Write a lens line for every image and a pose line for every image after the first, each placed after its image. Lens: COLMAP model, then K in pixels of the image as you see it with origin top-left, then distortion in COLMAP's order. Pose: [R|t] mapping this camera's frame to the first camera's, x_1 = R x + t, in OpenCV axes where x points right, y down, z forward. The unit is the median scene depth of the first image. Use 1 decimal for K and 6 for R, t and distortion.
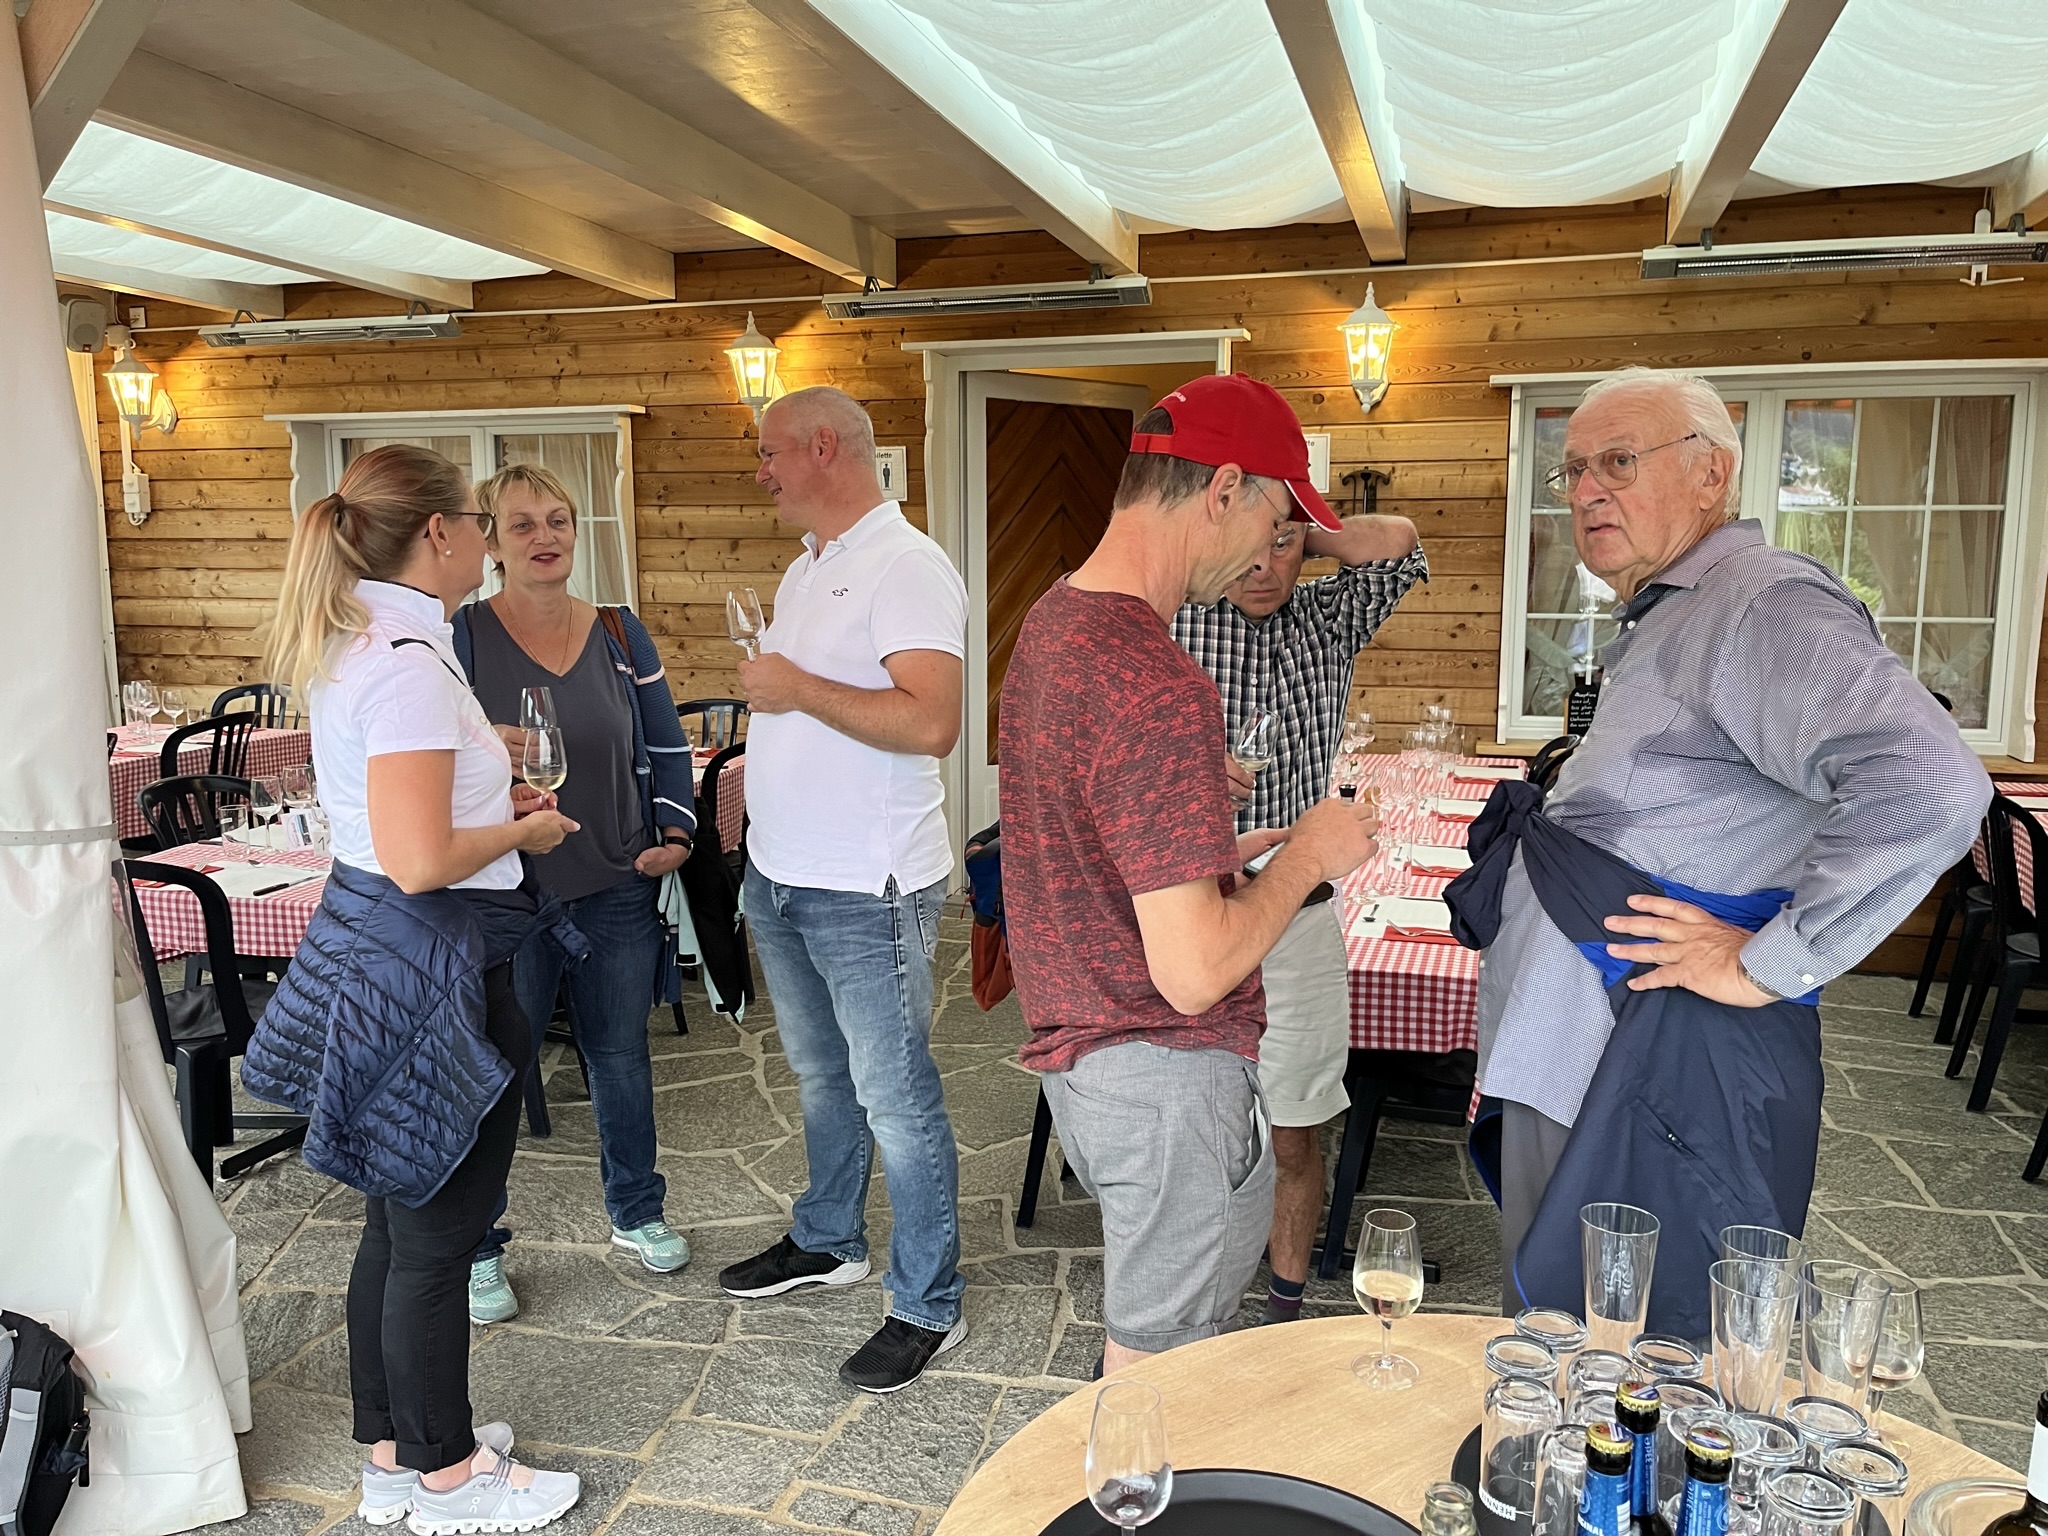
lens RADIAL K [[1559.9, 0, 1019.8], [0, 1559.9, 752.8], [0, 0, 1]] dist [0.069940, -0.099719]
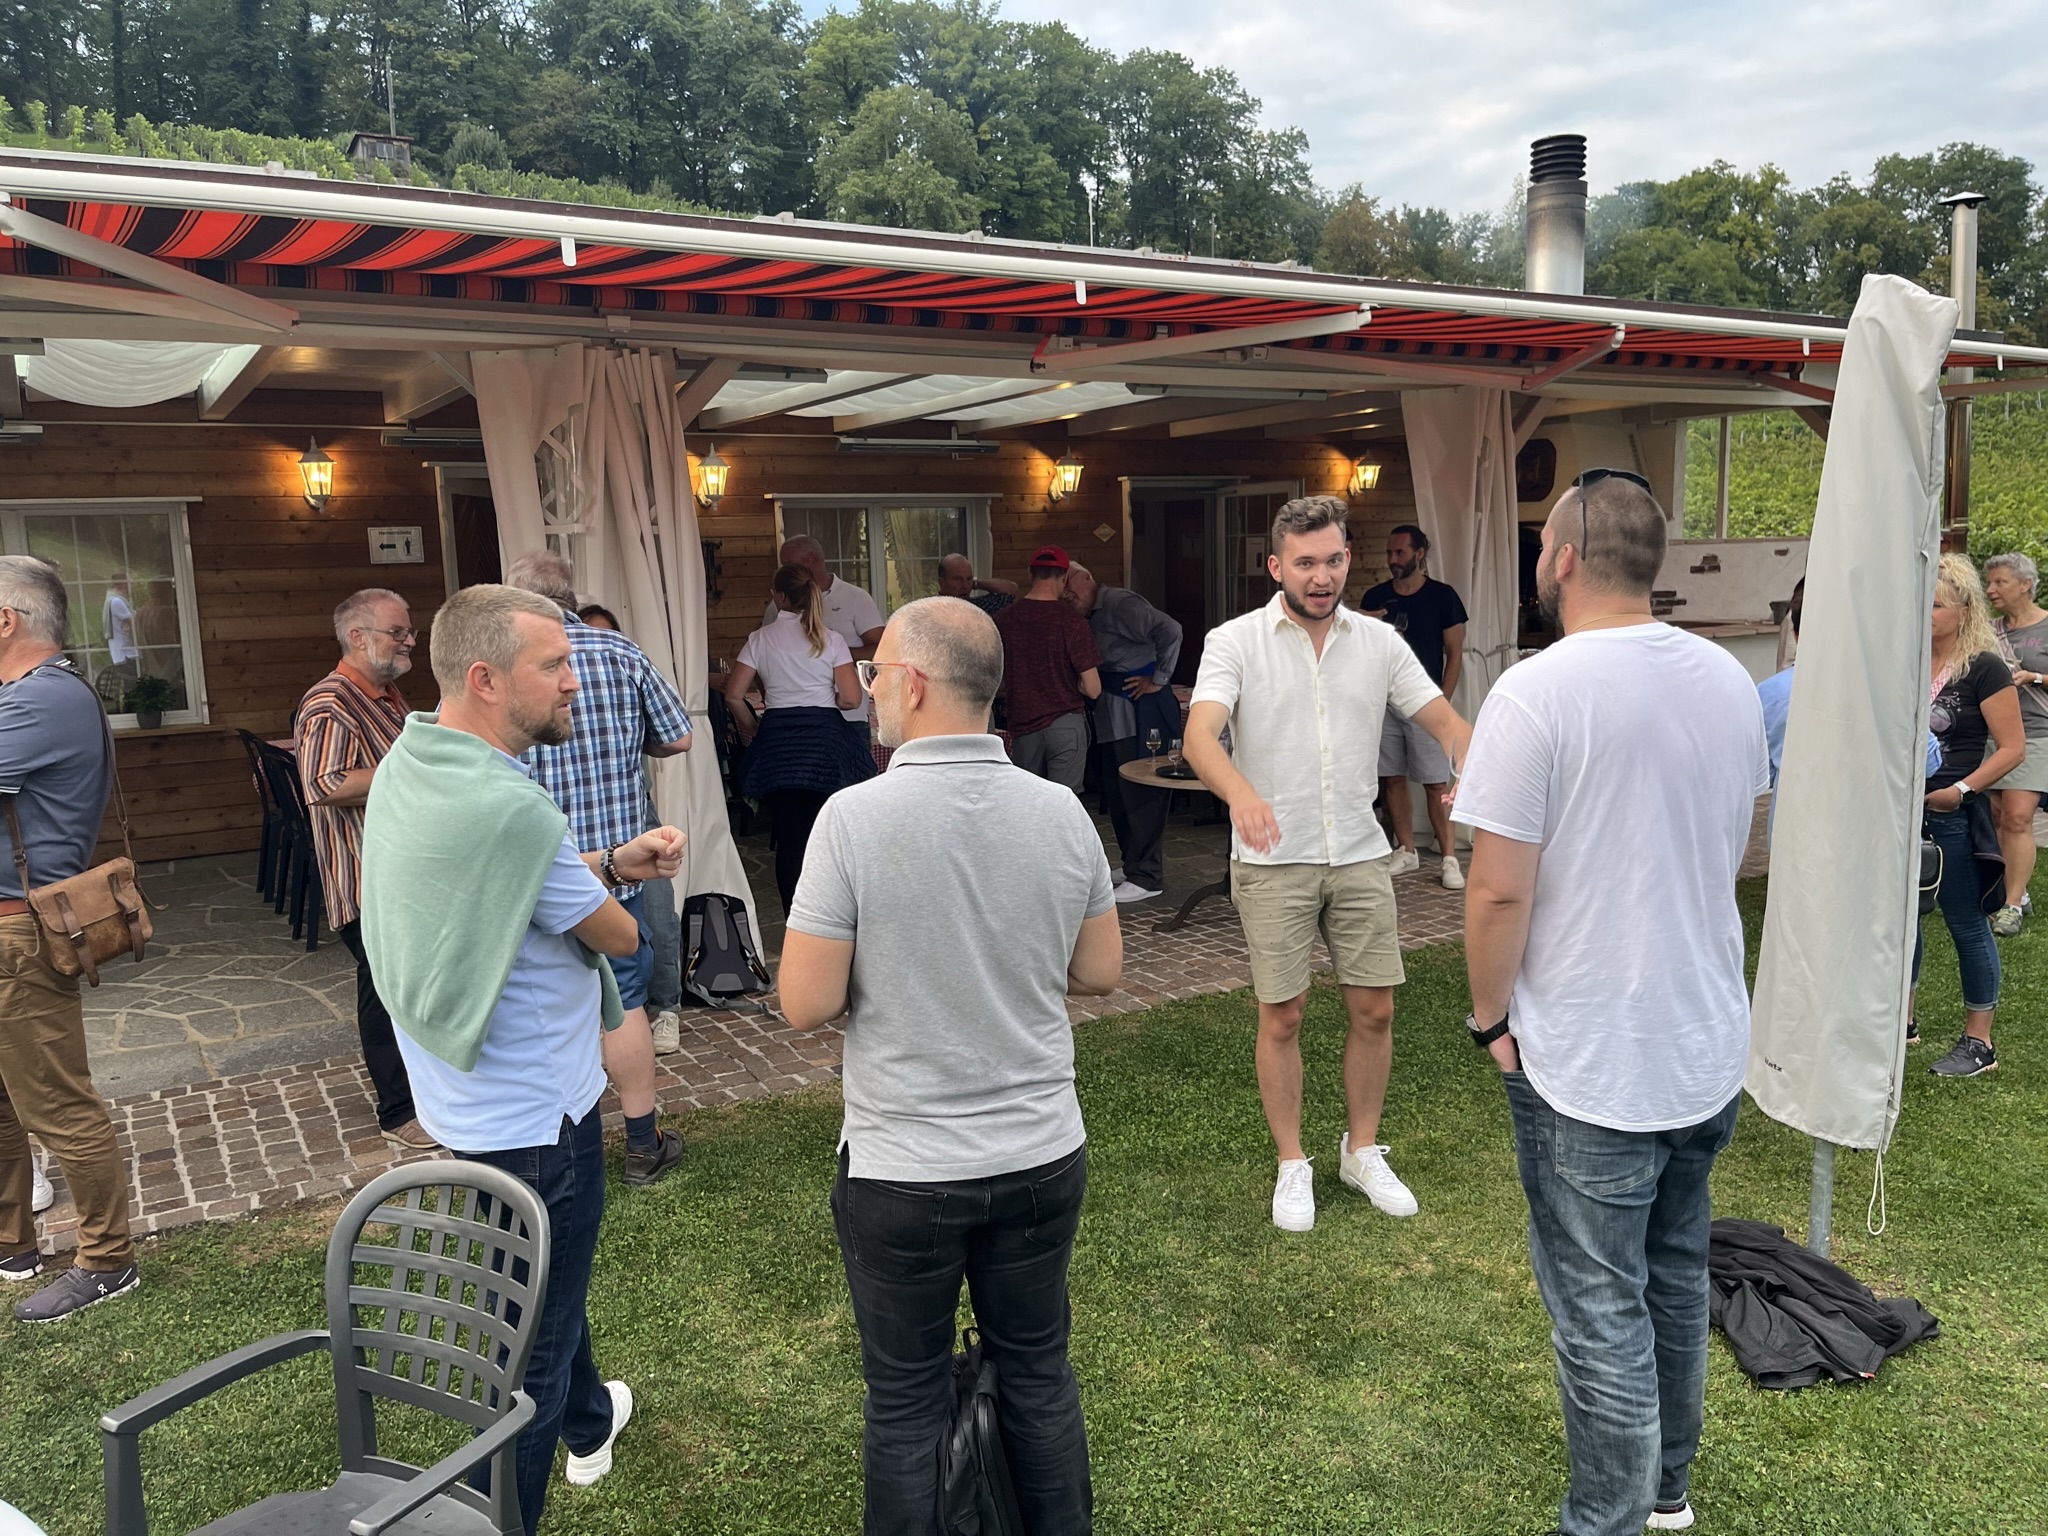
lens RADIAL K [[1559.9, 0, 1034.9], [0, 1559.9, 775.5], [0, 0, 1]] dist [0.069940, -0.099719]
pose [[0.656504, -0.128760, 0.743252, -0.815936], [0.120122, 0.990595, 0.065507, 0.015109], [-0.744697, 0.046275, 0.665796, -0.438947]]
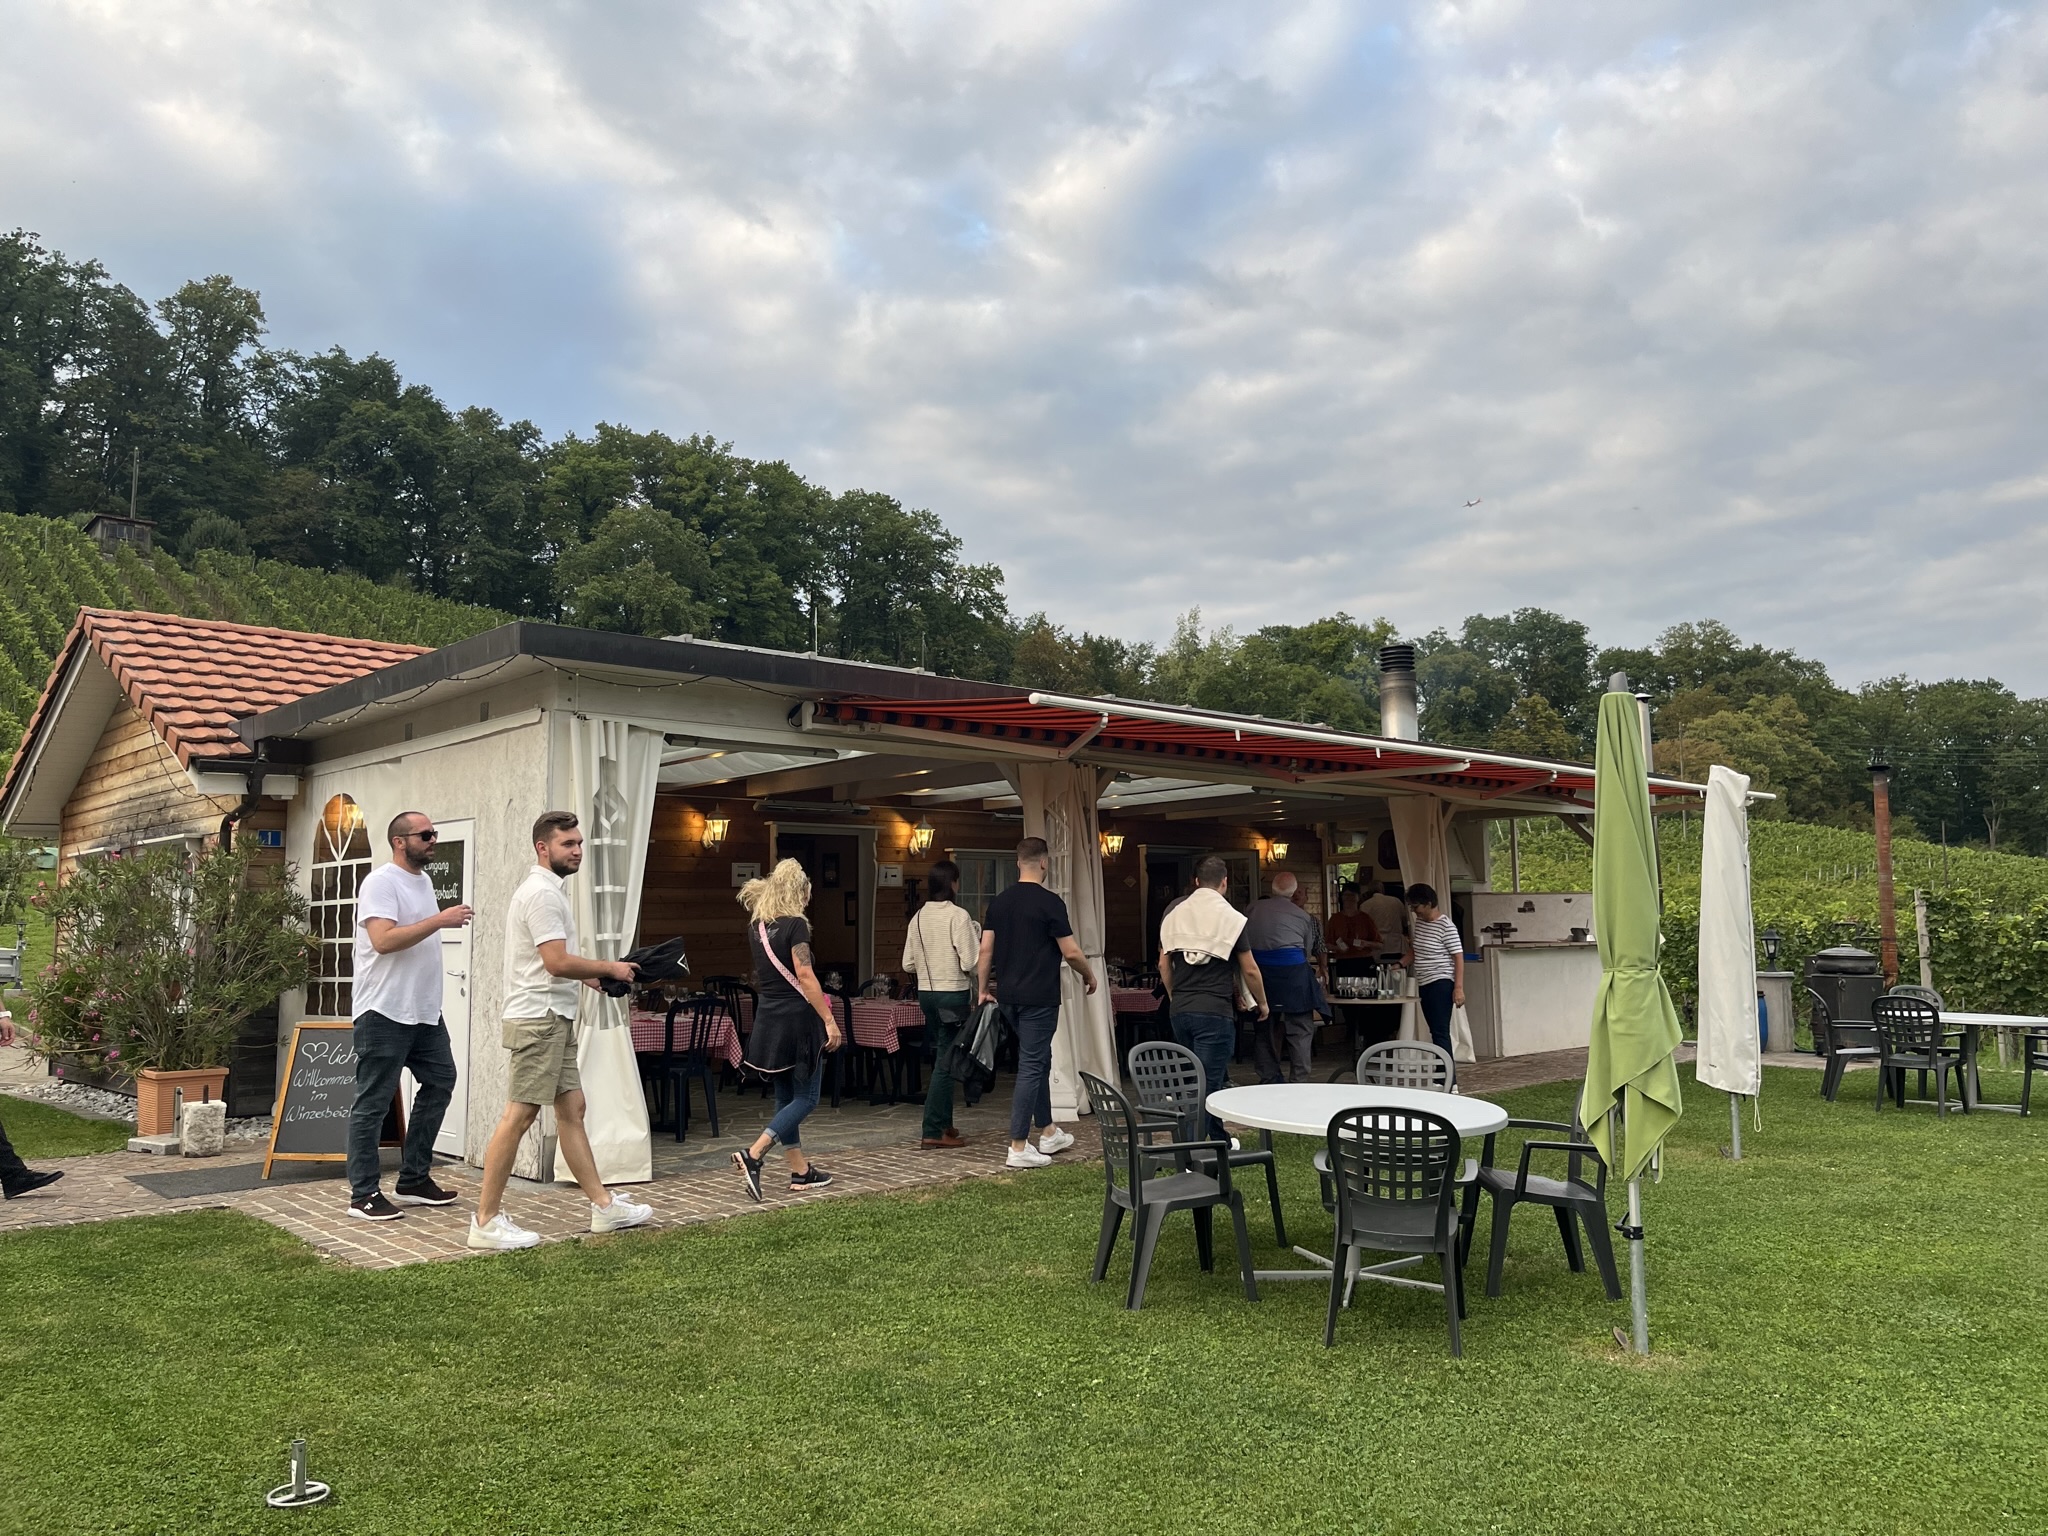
lens RADIAL K [[1559.9, 0, 1032.3], [0, 1559.9, 761.3], [0, 0, 1]] dist [0.069940, -0.099719]
pose [[0.486445, 0.084495, 0.869616, -1.826255], [0.119696, 0.979484, -0.162126, 0.076408], [-0.865473, 0.182955, 0.466351, -0.437475]]
